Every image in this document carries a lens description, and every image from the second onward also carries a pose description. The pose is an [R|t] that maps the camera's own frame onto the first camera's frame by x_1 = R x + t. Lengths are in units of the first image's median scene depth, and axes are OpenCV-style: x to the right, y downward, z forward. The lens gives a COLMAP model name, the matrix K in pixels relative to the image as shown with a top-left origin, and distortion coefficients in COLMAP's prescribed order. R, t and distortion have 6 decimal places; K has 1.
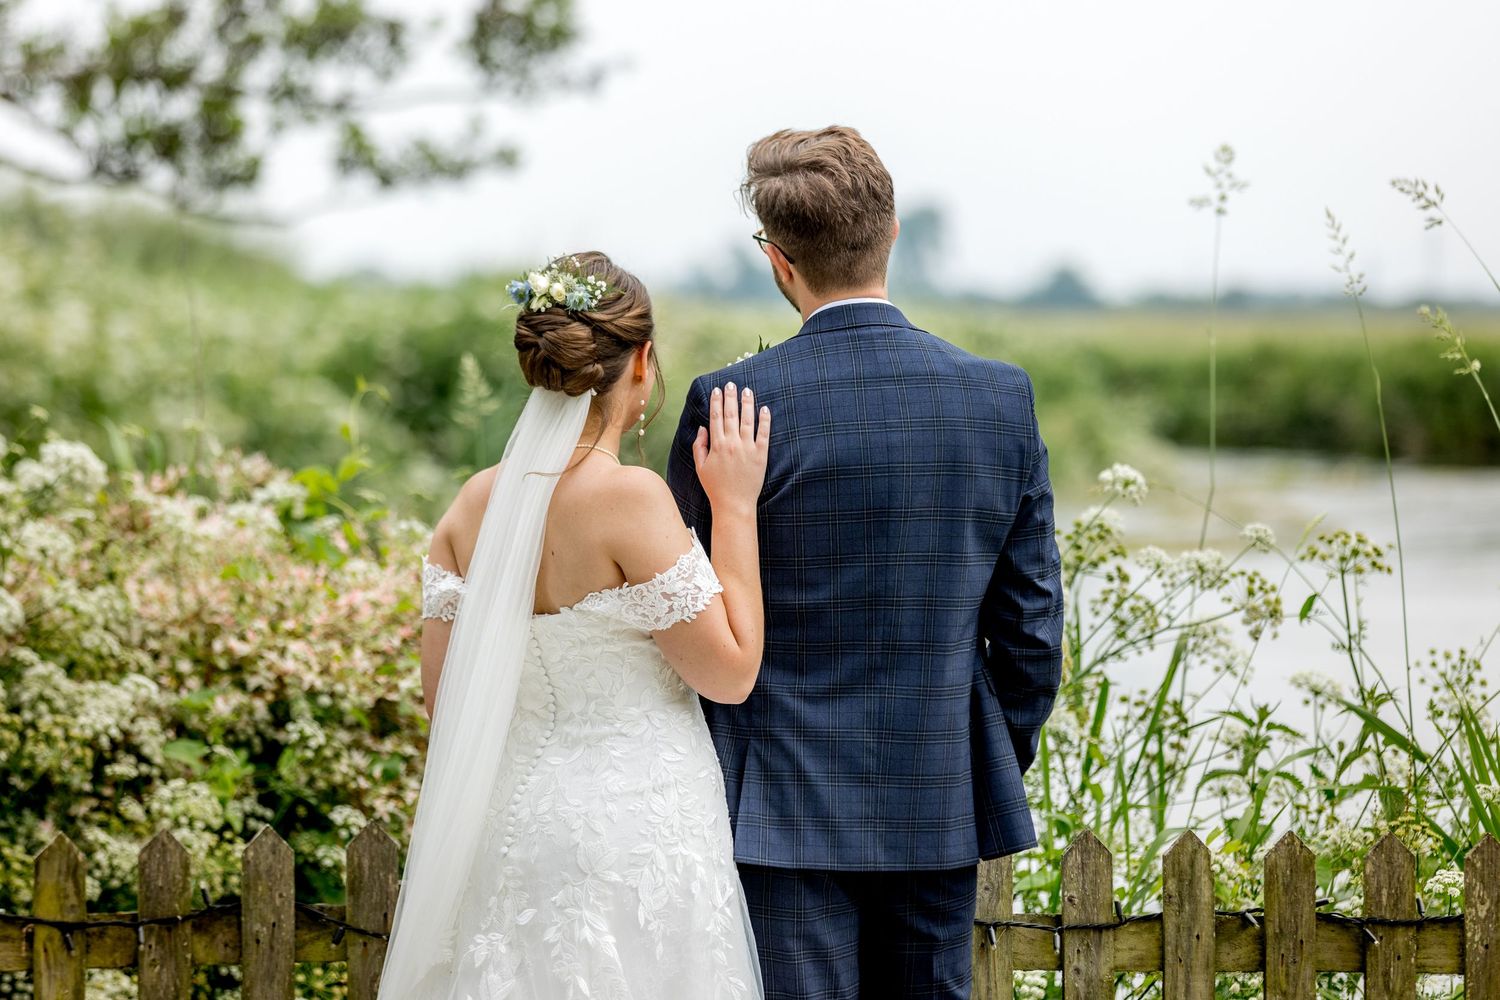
lens RADIAL K [[6389.0, 0, 750.0], [0, 6389.0, 500.0], [0, 0, 1]] dist [-0.217910, -0.894967]
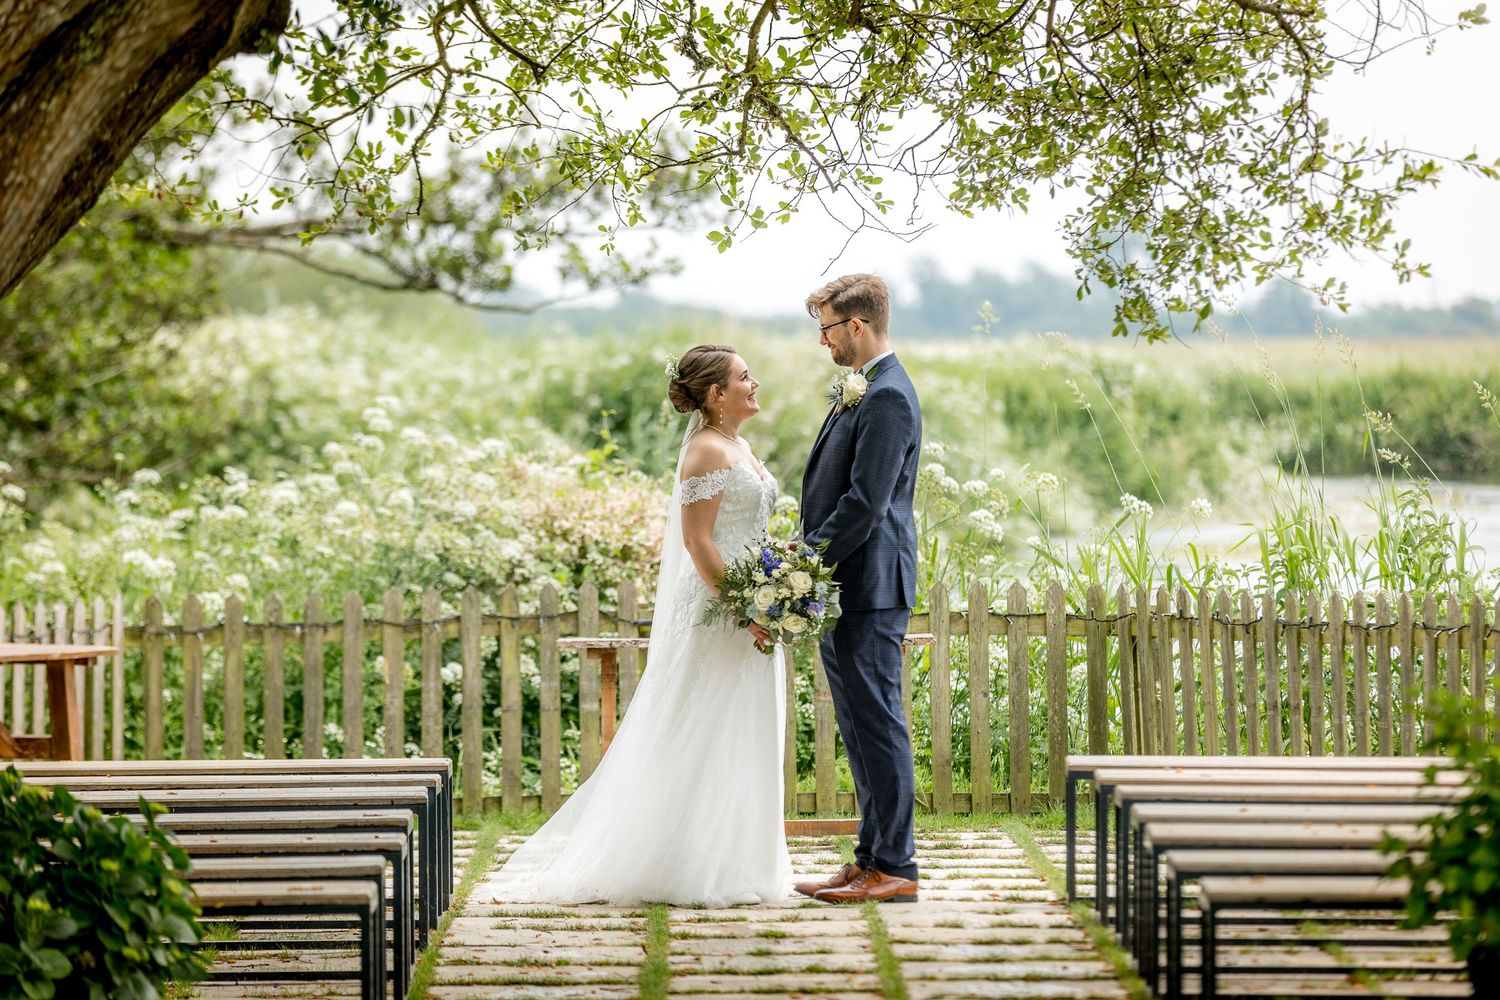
lens RADIAL K [[7540.4, 0, 750.0], [0, 7540.4, 500.0], [0, 0, 1]] dist [0.051856, 0.777219]
pose [[0.999569, -0.011271, -0.027101, 0.065777], [0.011074, 0.999911, -0.007402, 0.035550], [0.027182, 0.007099, 0.999605, -1.823606]]
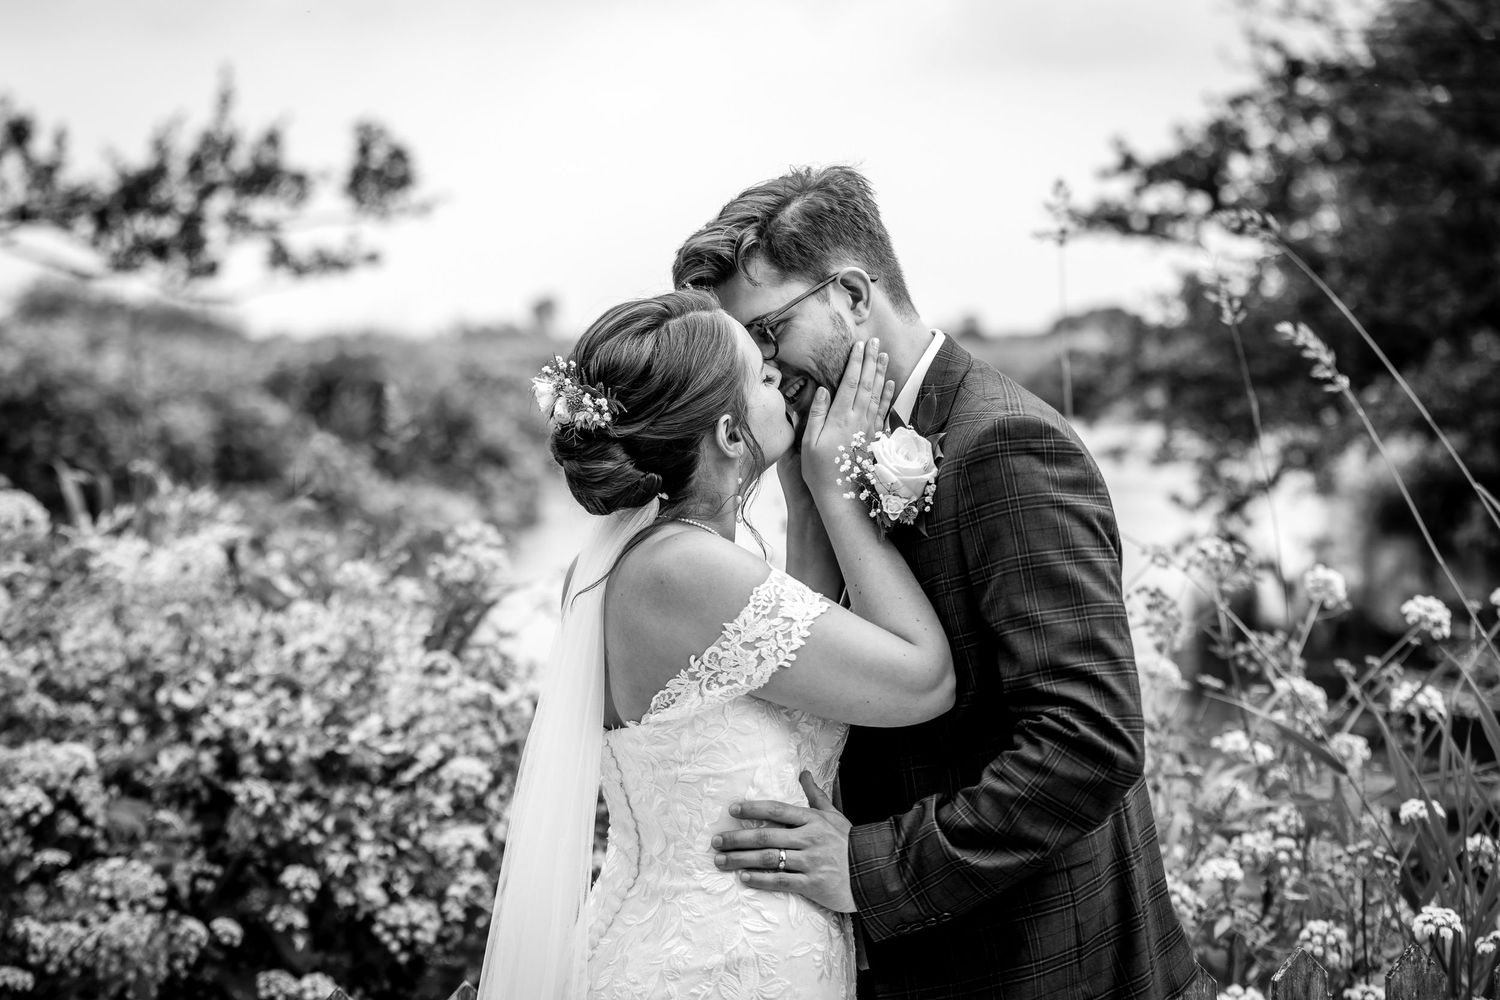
lens RADIAL K [[2970.7, 0, 750.0], [0, 2970.7, 500.0], [0, 0, 1]] dist [0.050987, -0.003108]
pose [[0.995249, -0.021817, 0.094887, -0.035882], [0.019754, 0.999549, 0.022629, -0.016444], [-0.095338, -0.020647, 0.995231, 0.533013]]
